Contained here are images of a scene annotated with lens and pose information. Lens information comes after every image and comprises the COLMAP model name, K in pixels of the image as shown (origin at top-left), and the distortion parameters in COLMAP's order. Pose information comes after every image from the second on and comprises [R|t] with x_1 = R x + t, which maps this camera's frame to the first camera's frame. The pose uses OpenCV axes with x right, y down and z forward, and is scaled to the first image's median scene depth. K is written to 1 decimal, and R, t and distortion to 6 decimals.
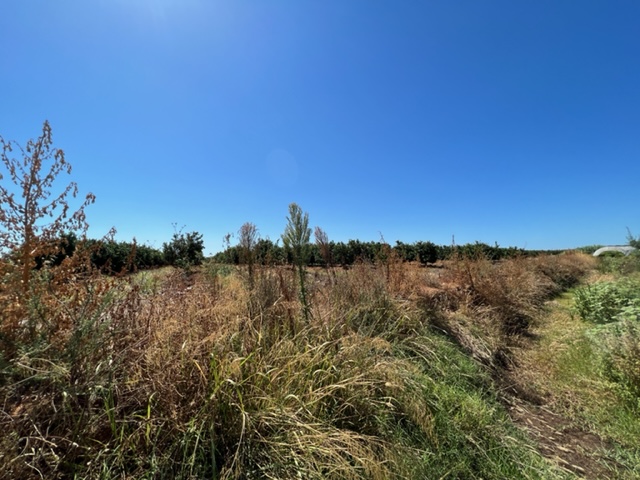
lens RADIAL K [[255.2, 0, 318.8], [0, 255.2, 240.7], [0, 0, 1]] dist [0.000613, -0.000222]
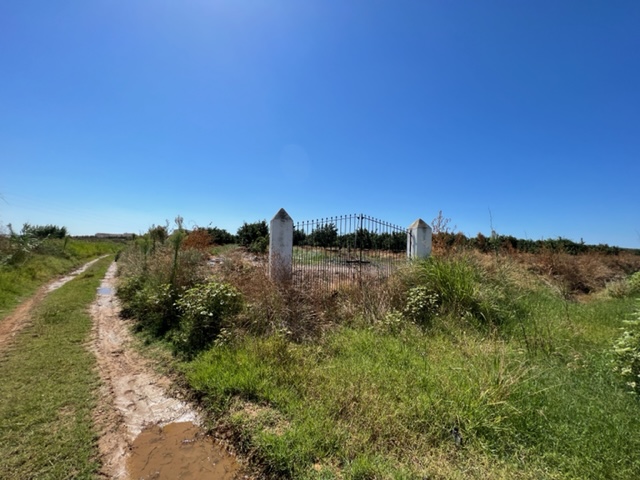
lens RADIAL K [[255.2, 0, 318.8], [0, 255.2, 240.7], [0, 0, 1]] dist [0.000613, -0.000222]
pose [[0.978348, 0.051050, -0.200573, -1.699089], [-0.039237, 0.997277, 0.062442, -0.109515], [0.203215, -0.053220, 0.977687, -2.788466]]
